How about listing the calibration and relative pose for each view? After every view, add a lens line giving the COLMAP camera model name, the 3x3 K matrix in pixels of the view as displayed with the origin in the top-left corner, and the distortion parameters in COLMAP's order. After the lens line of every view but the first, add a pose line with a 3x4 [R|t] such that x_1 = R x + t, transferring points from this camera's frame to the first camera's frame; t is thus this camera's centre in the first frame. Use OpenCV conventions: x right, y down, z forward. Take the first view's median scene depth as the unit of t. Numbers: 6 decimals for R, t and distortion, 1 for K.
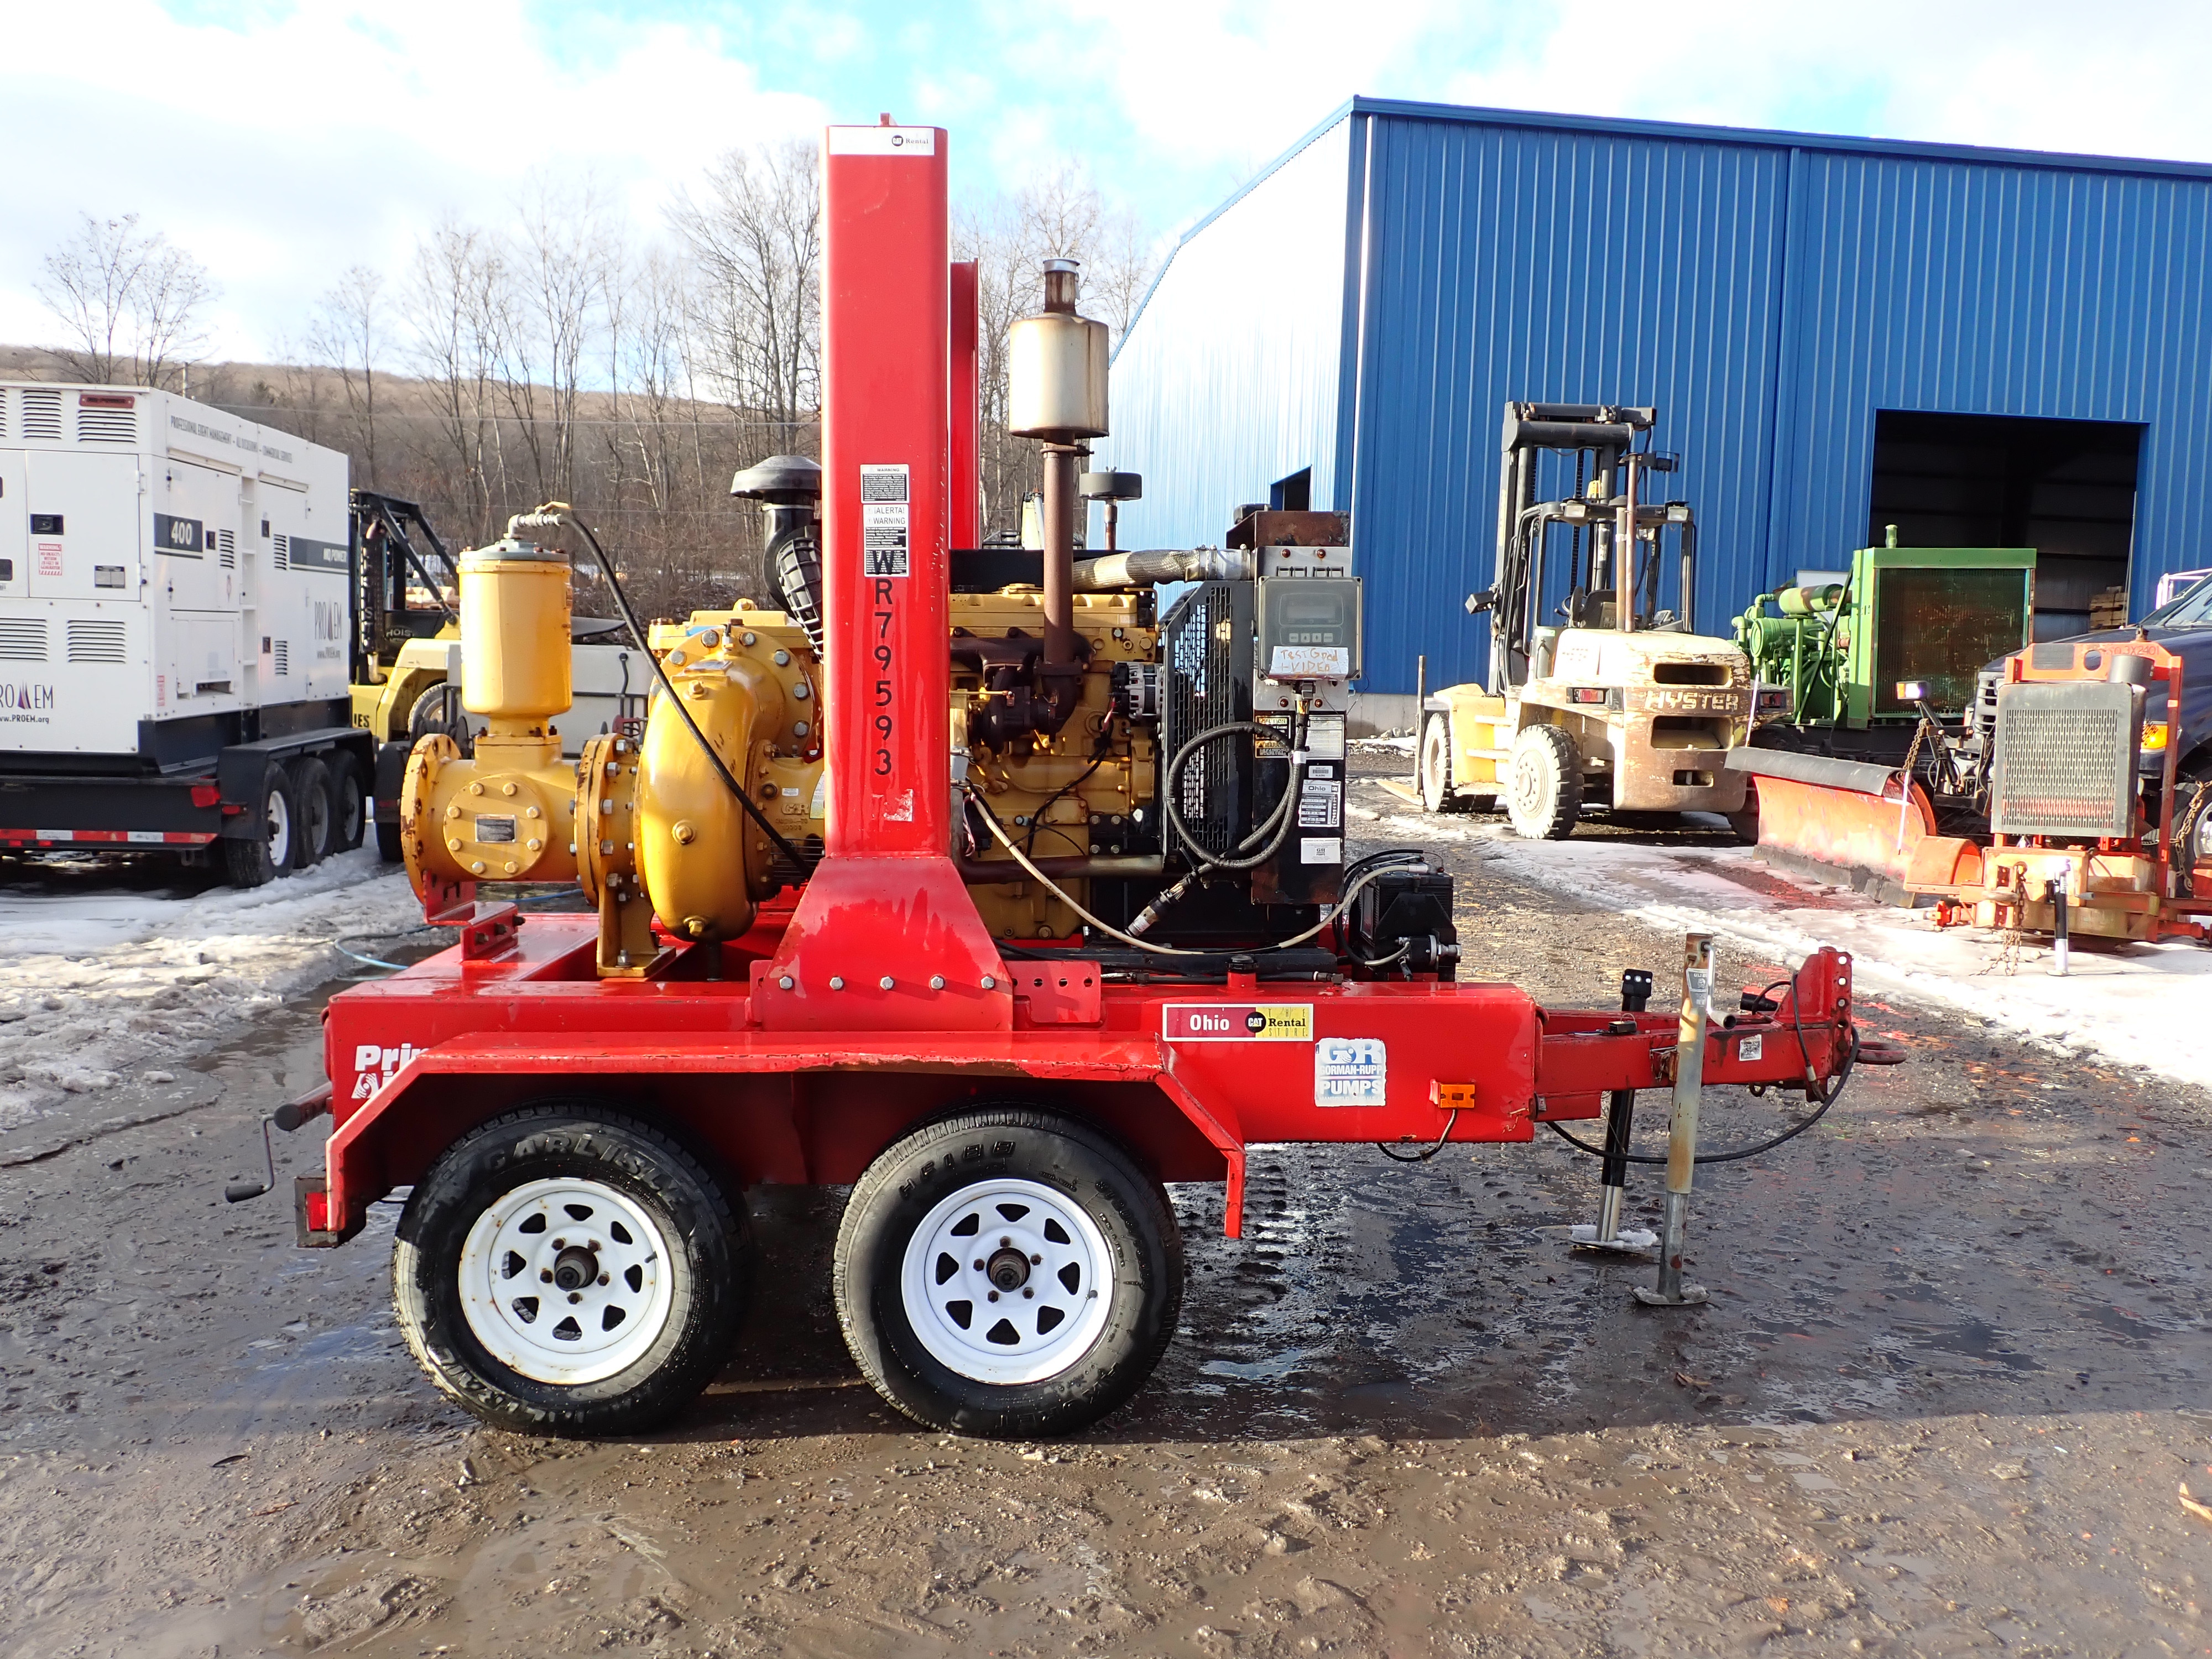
lens RADIAL K [[1936.8, 0, 1100.6], [0, 1936.8, 824.8], [0, 0, 1]] dist [0.007558, -0.004750]
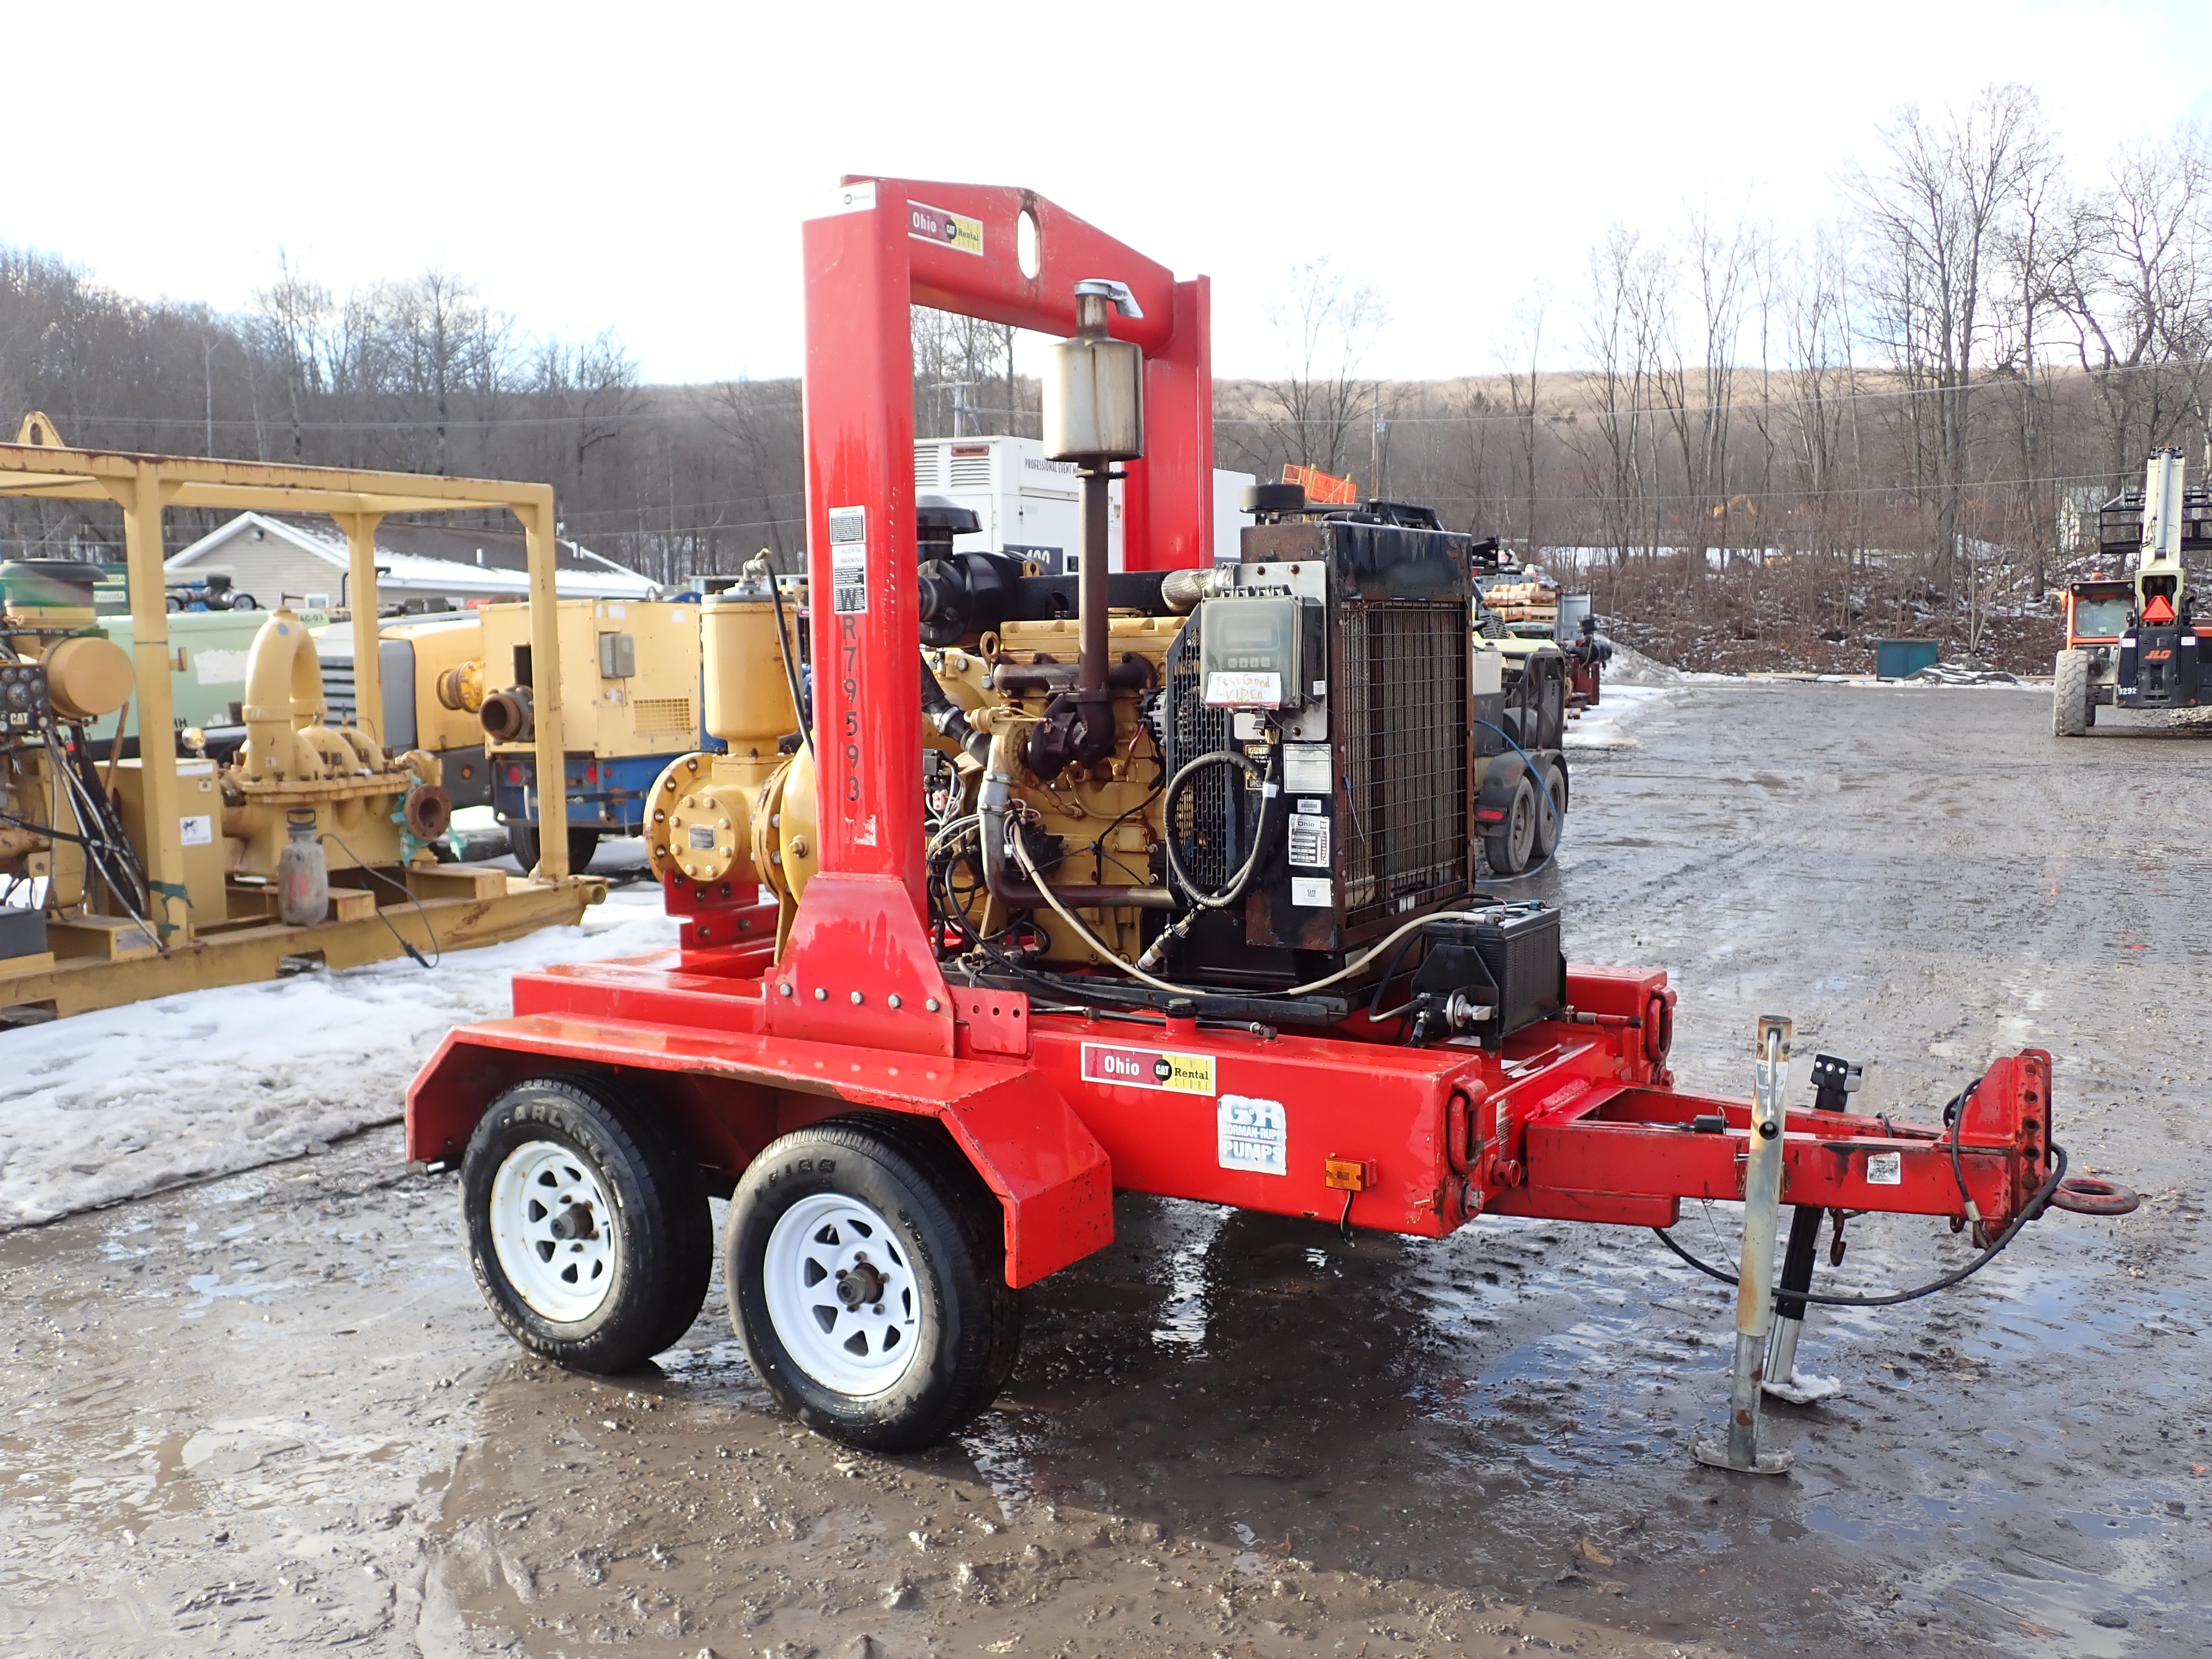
lens RADIAL K [[1936.8, 0, 1100.6], [0, 1936.8, 824.8], [0, 0, 1]] dist [0.007558, -0.004750]
pose [[0.831999, 0.030066, -0.553962, 0.576508], [-0.026806, 0.999543, 0.013989, -0.030596], [0.554130, 0.003211, 0.832424, 0.192967]]
